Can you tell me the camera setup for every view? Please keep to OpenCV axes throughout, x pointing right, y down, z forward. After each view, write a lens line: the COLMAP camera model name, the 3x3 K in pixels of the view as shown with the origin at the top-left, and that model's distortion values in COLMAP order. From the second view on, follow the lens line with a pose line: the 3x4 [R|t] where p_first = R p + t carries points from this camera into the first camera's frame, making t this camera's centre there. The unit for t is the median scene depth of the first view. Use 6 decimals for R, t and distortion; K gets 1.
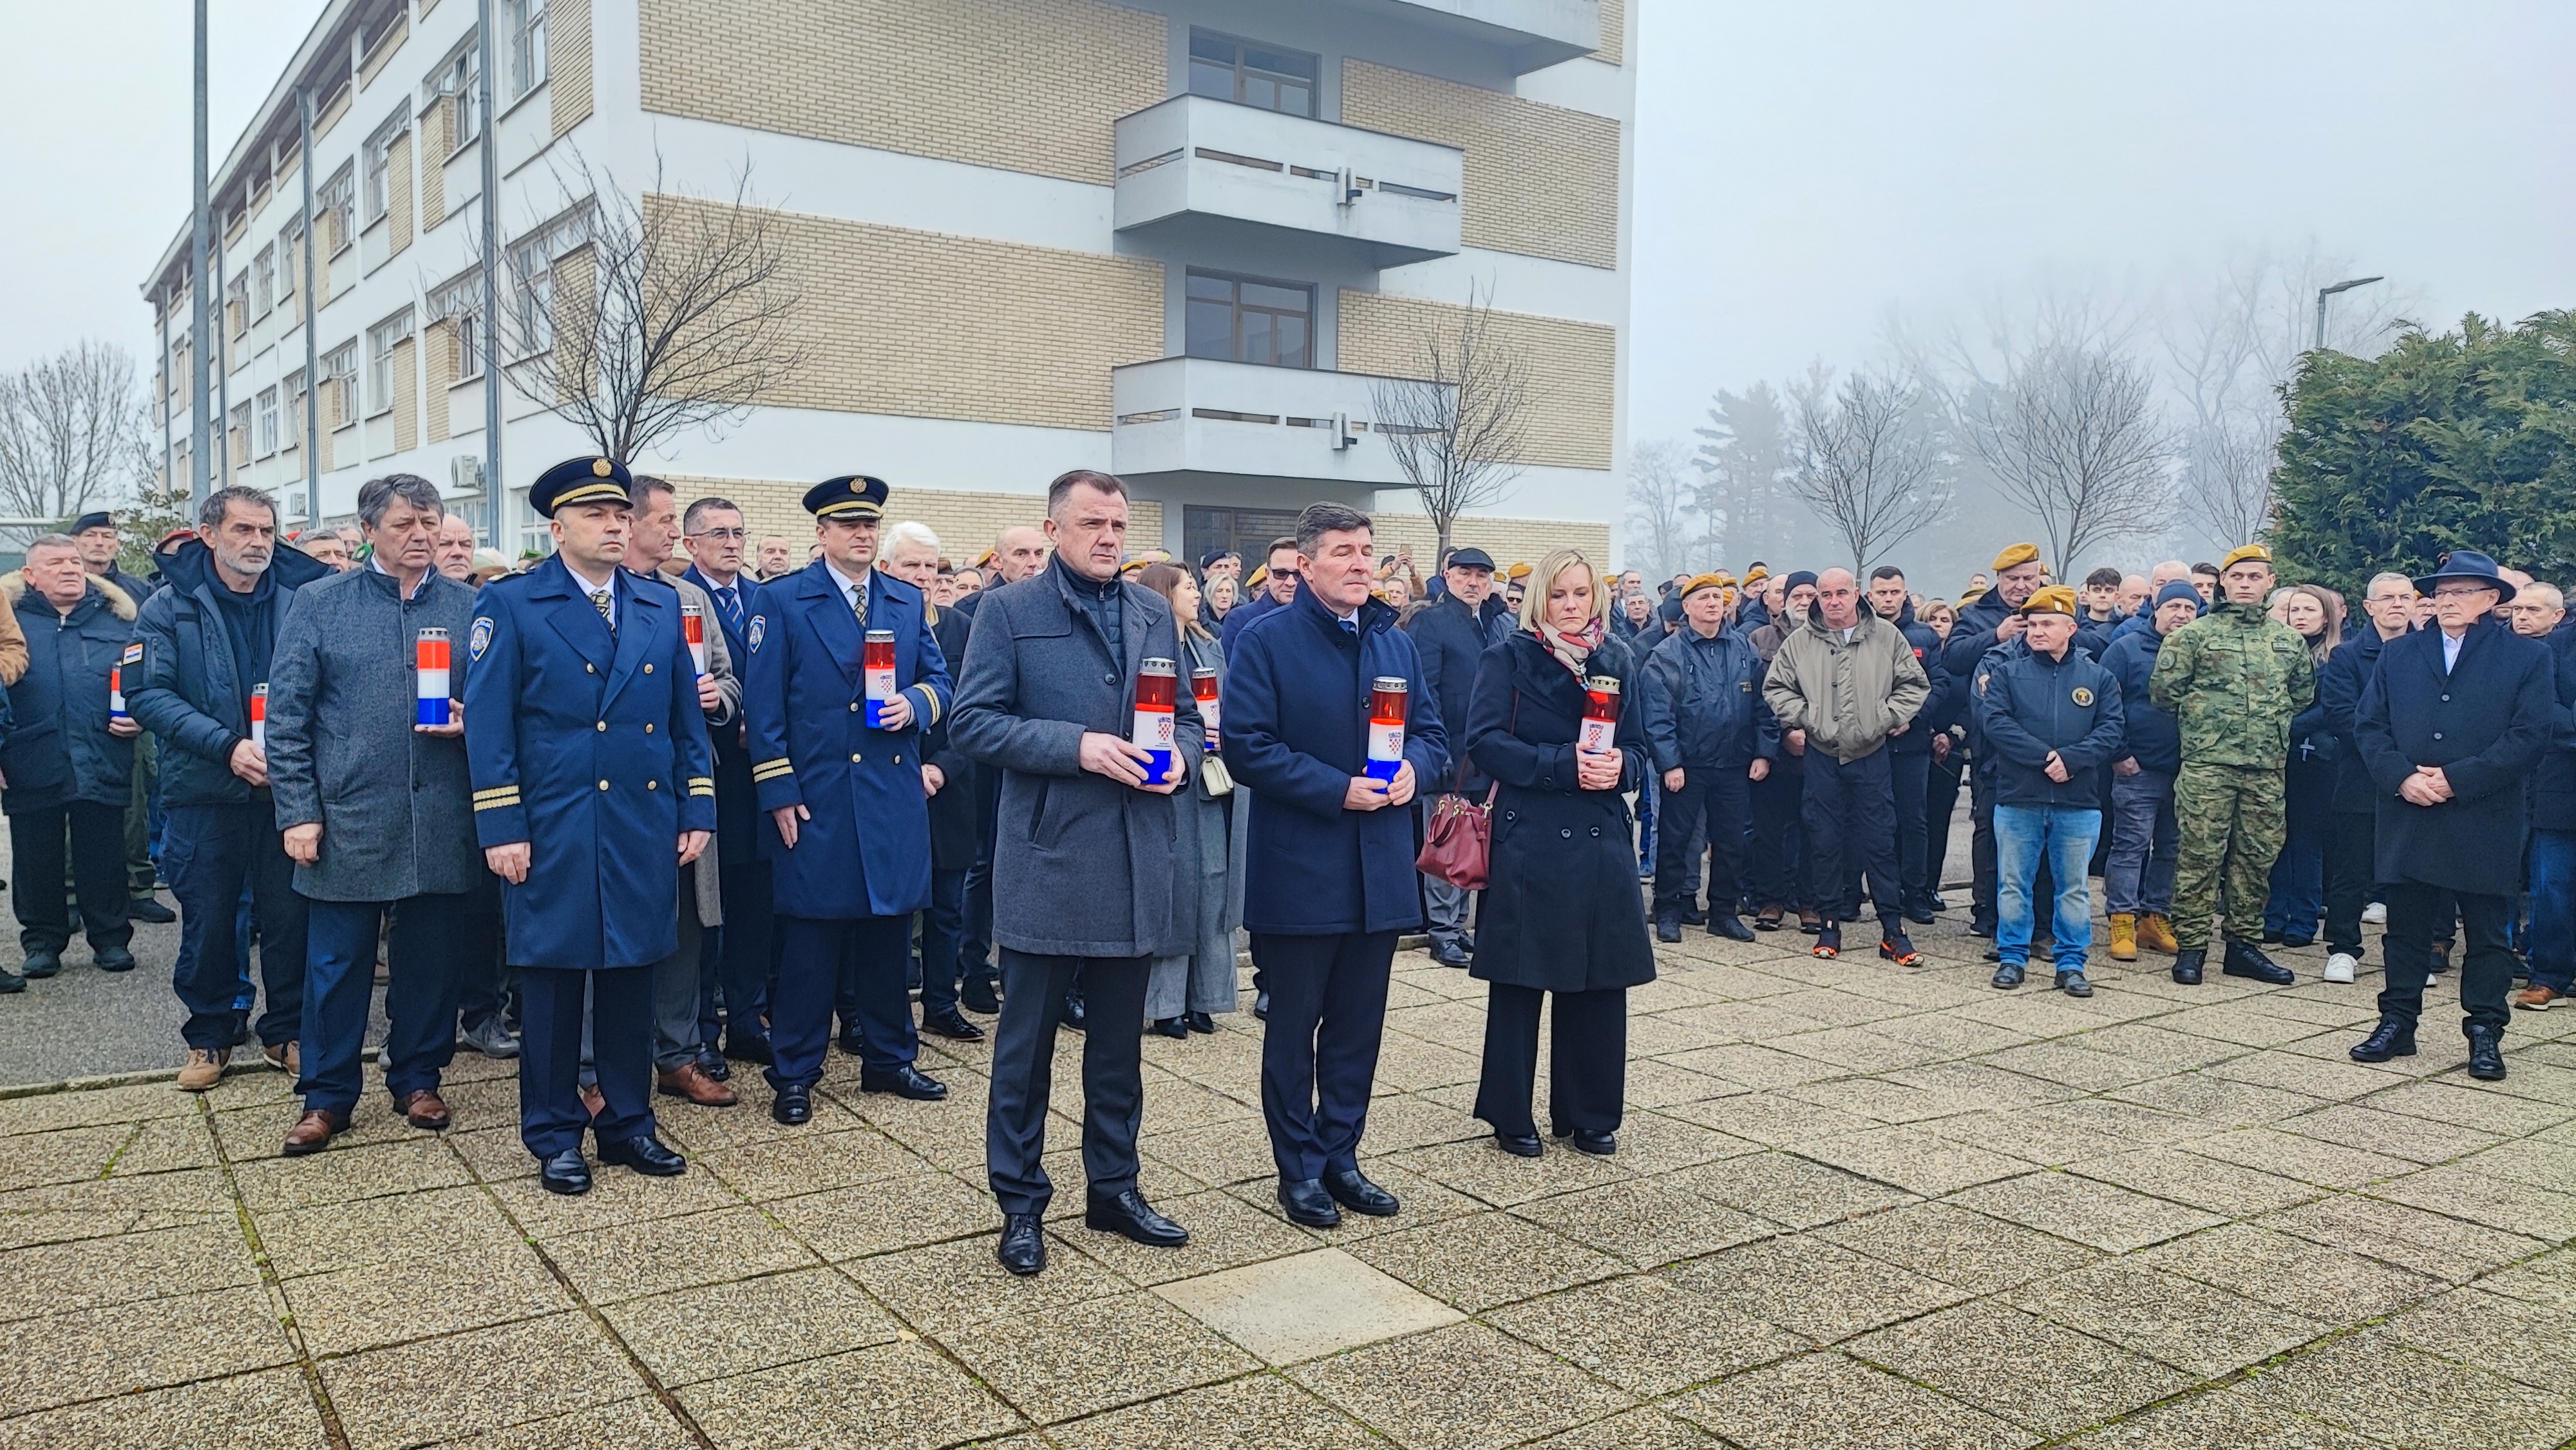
lens RADIAL K [[1850.3, 0, 1317.8], [0, 1850.3, 732.2], [0, 0, 1]] dist [0.053956, -0.064877]
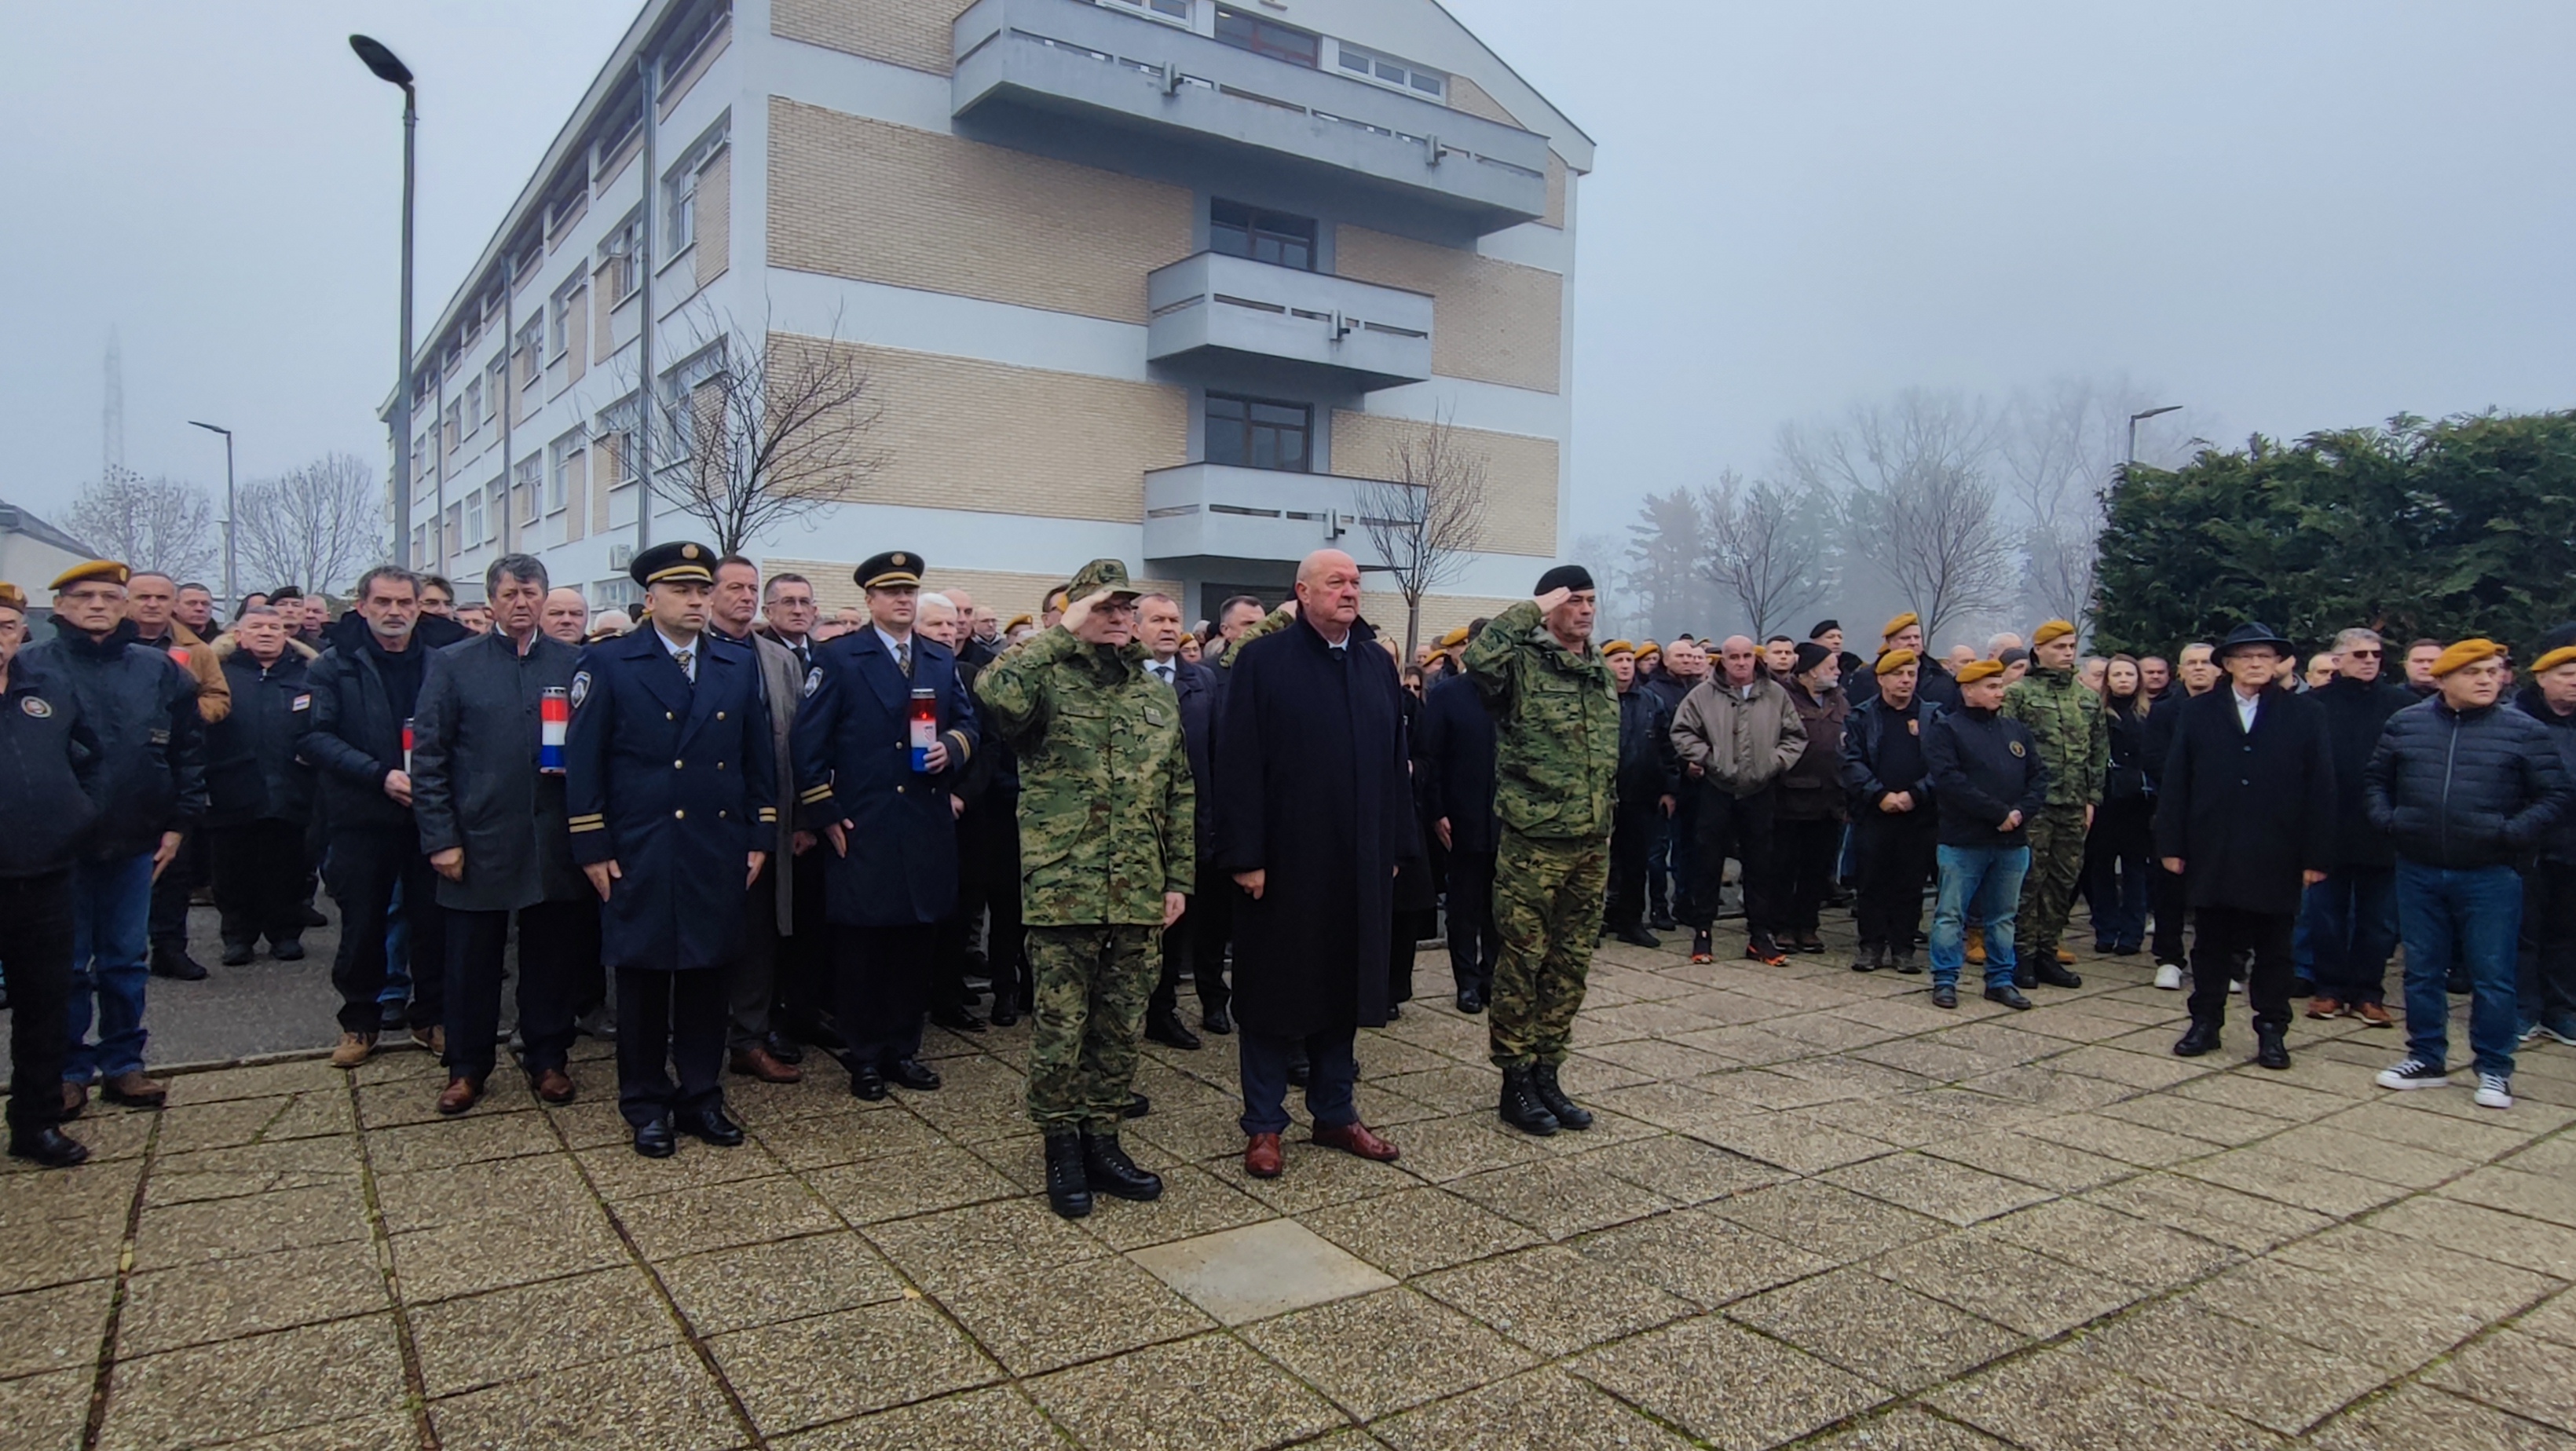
lens RADIAL K [[1527.1, 0, 1299.7], [0, 1527.1, 725.2], [0, 0, 1]] dist [-0.029603, 0.024006]
pose [[0.999911, 0.005129, -0.012277, 0.016683], [-0.005506, 0.999508, -0.030886, -0.000351], [0.012112, 0.030951, 0.999448, 0.027632]]
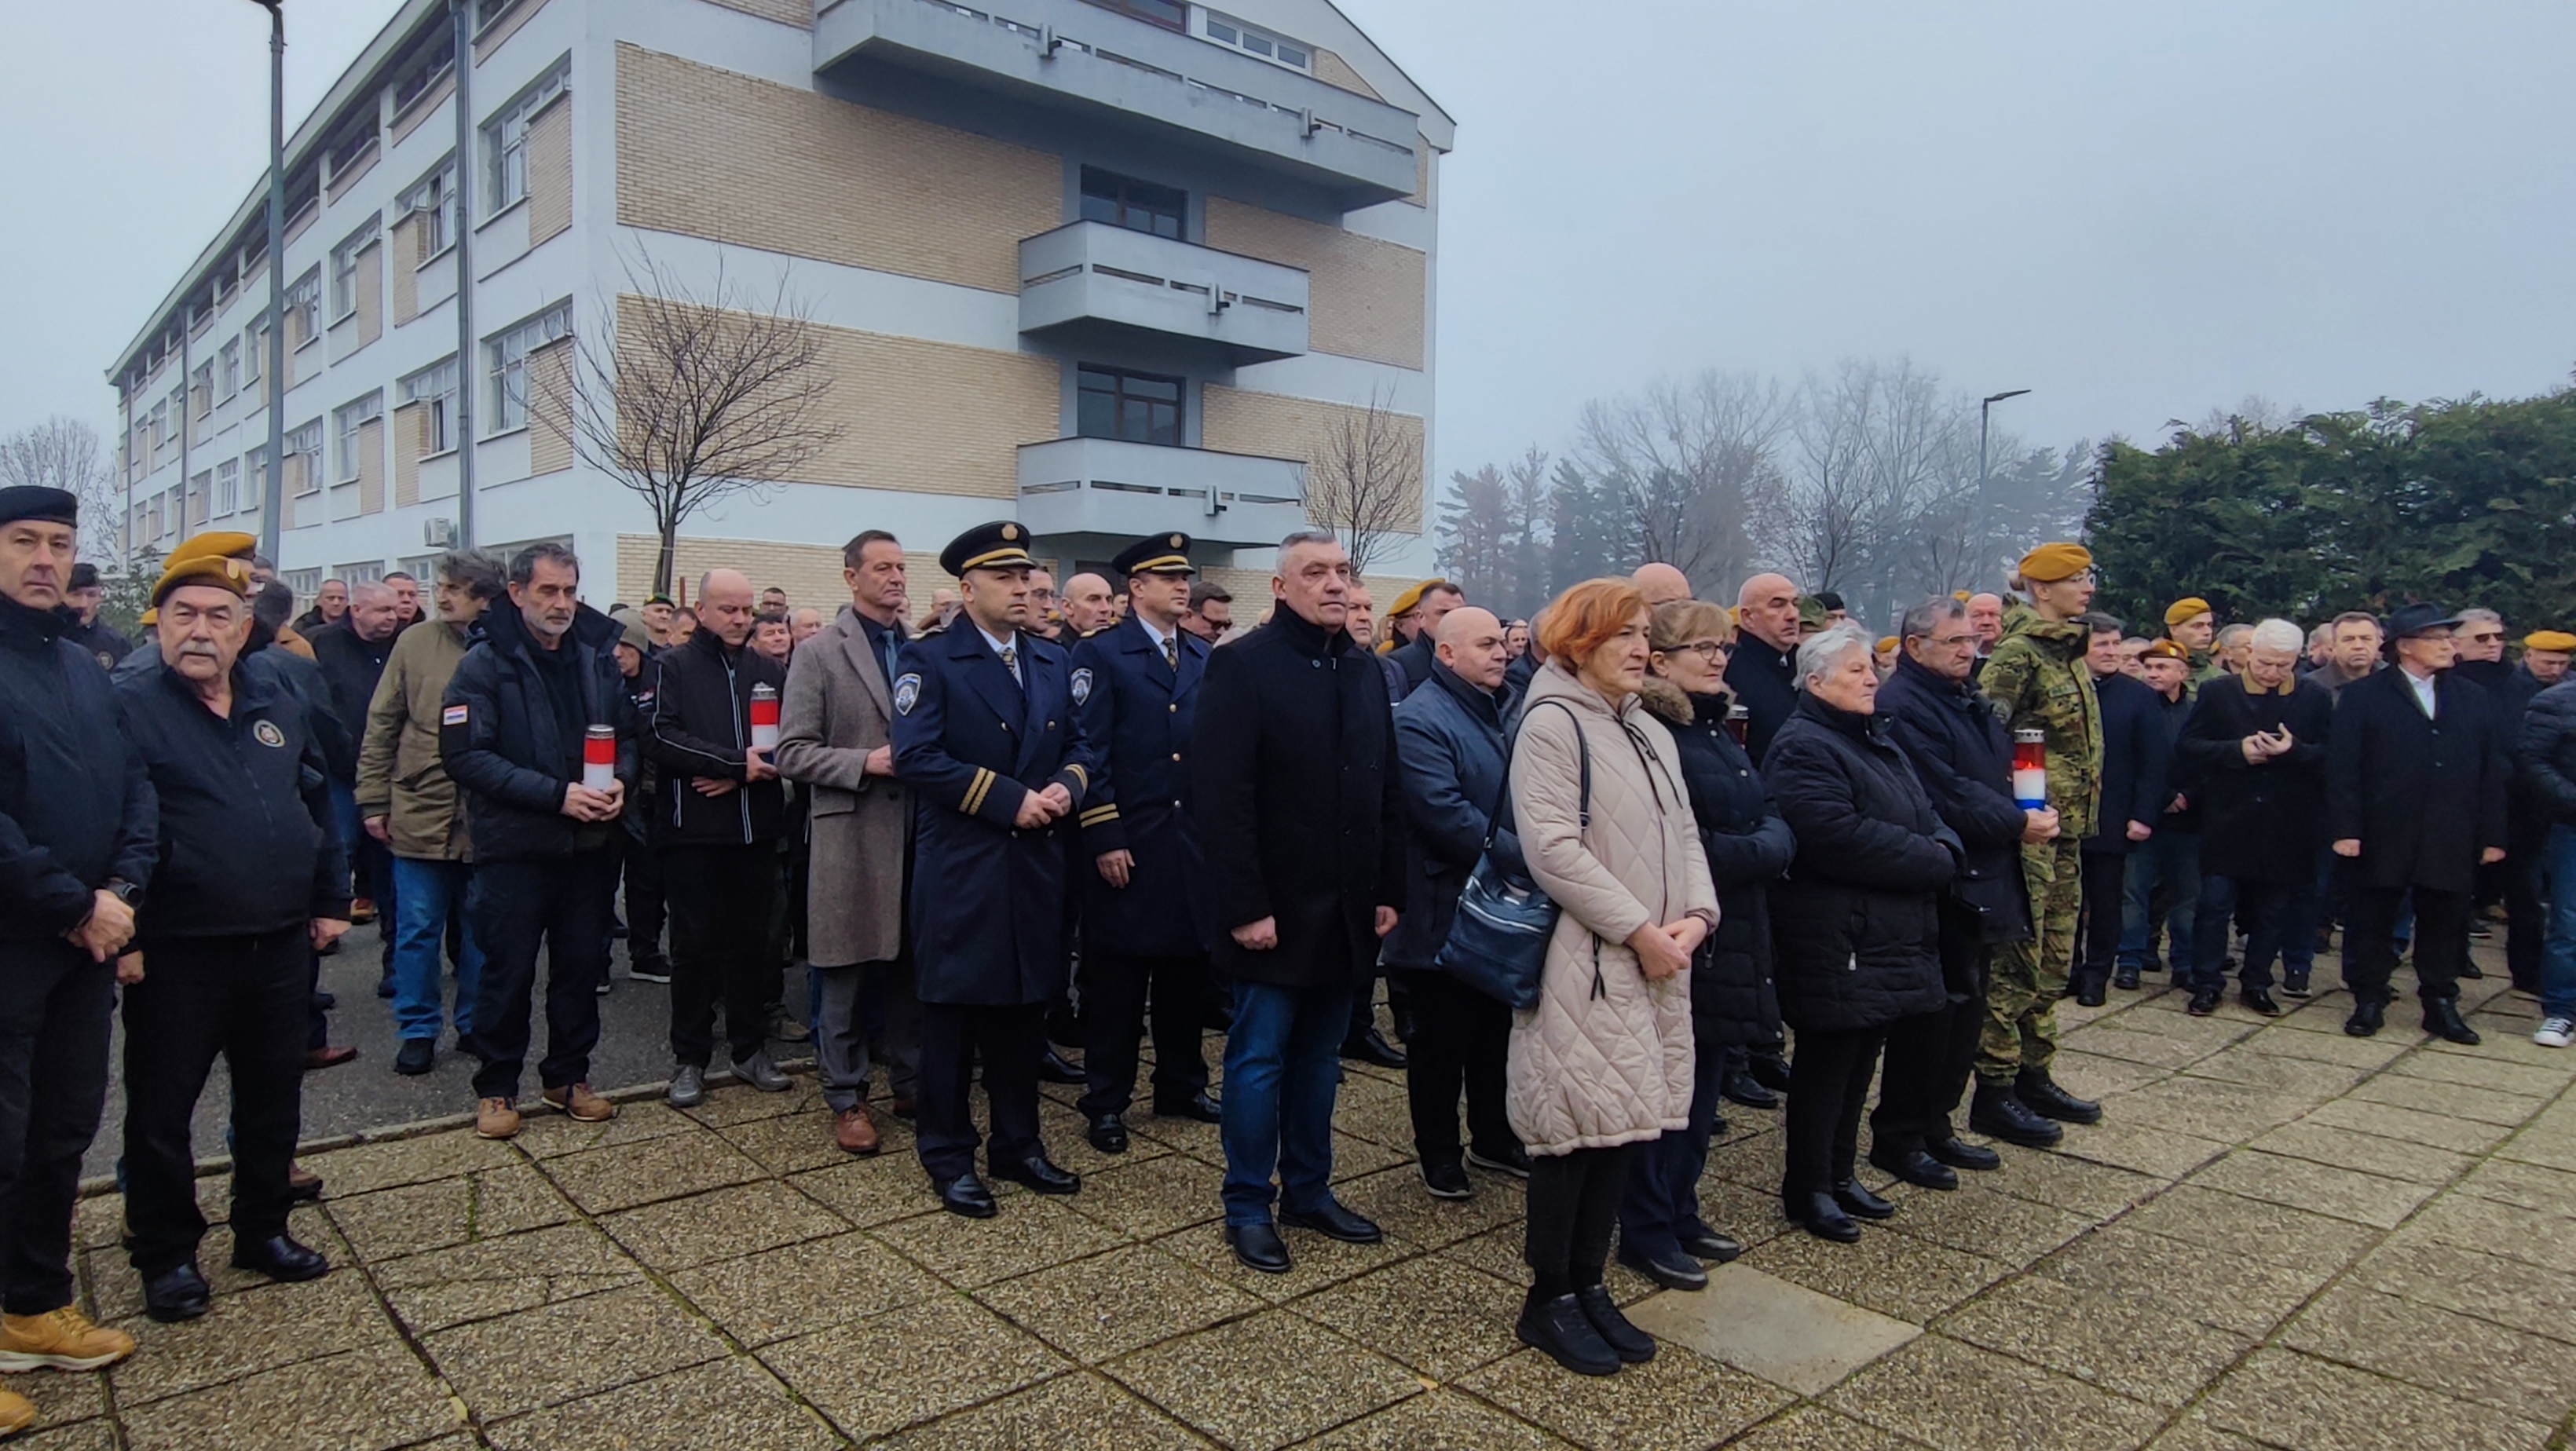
lens RADIAL K [[1527.1, 0, 1285.4], [0, 1527.1, 709.5], [0, 0, 1]] dist [-0.029603, 0.024006]
pose [[0.993655, -0.009084, 0.112105, -0.214640], [0.011995, 0.999608, -0.025316, -0.012499], [-0.111831, 0.026500, 0.993374, 0.099575]]
